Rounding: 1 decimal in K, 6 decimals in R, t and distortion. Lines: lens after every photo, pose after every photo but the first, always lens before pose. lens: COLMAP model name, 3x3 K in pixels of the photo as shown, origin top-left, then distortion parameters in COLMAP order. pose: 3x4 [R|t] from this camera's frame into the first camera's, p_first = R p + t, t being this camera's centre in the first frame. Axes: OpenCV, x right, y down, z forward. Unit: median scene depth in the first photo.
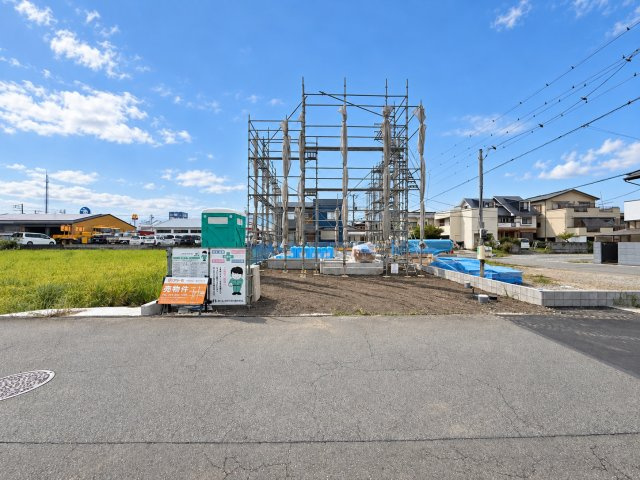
lens RADIAL K [[254.3, 0, 320.0], [0, 254.3, 240.0], [0, 0, 1]] dist [0.000436, -0.000102]
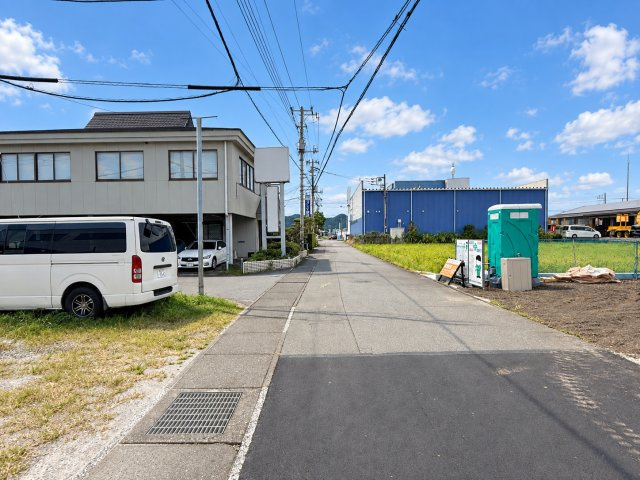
lens RADIAL K [[339.4, 0, 319.5], [0, 339.4, 243.7], [0, 0, 1]] dist [0.000685, -0.001041]
pose [[-0.056212, 0.021719, -0.998183, 0.571929], [0.014583, 0.999675, 0.020930, 0.001888], [0.998312, -0.013380, -0.056511, 0.137954]]
